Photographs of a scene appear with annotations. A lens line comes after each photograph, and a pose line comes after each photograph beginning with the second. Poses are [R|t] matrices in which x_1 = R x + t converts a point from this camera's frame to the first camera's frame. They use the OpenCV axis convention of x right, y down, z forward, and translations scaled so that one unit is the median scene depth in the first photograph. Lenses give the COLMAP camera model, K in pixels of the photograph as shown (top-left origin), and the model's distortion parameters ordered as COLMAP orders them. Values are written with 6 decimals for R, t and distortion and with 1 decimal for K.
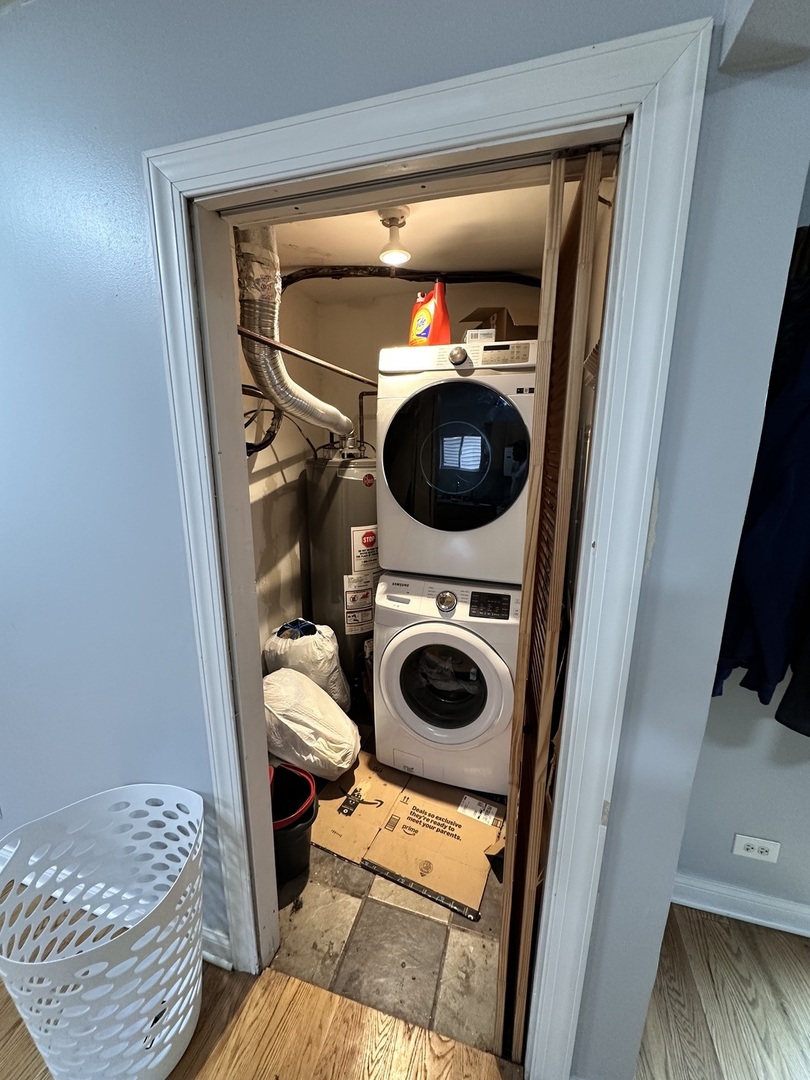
lens RADIAL K [[429.7, 0, 406.0], [0, 429.7, 538.1], [0, 0, 1]] dist [-0.003378, 0.000610]
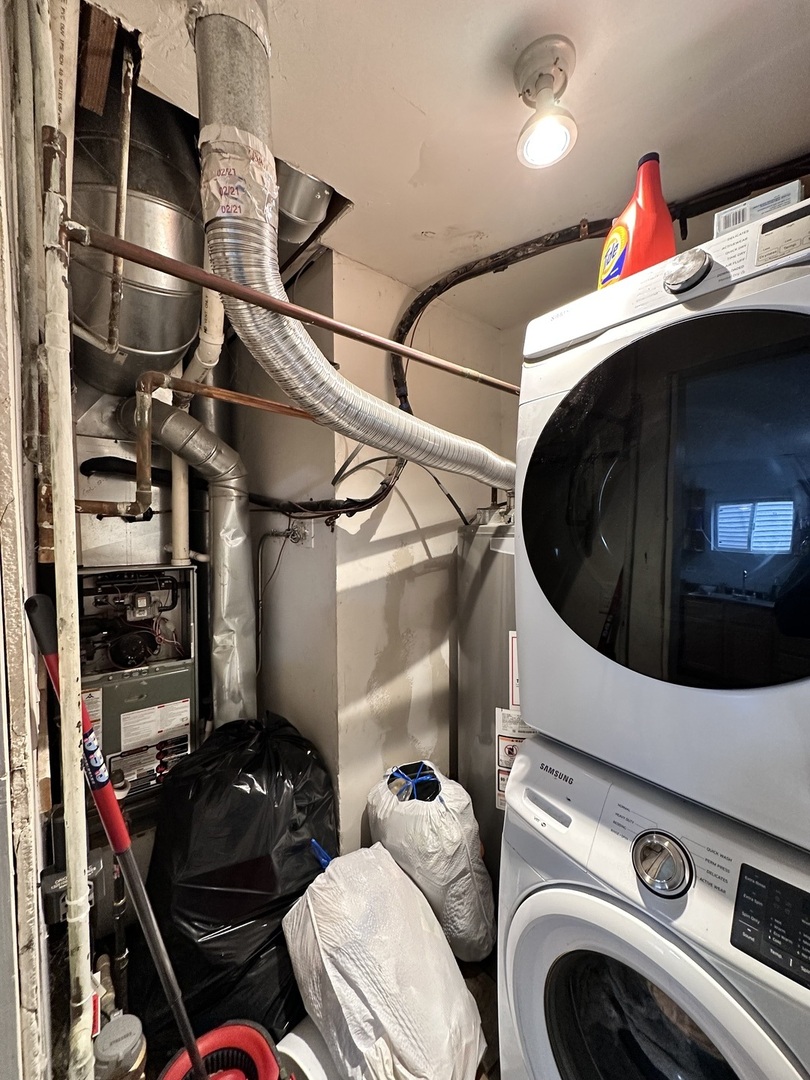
lens RADIAL K [[429.7, 0, 406.0], [0, 429.7, 538.1], [0, 0, 1]] dist [-0.003378, 0.000610]
pose [[0.843021, 0.007061, -0.537834, 0.086179], [-0.108592, 0.981559, -0.157324, -0.046334], [0.526805, 0.191031, 0.828241, 0.404685]]
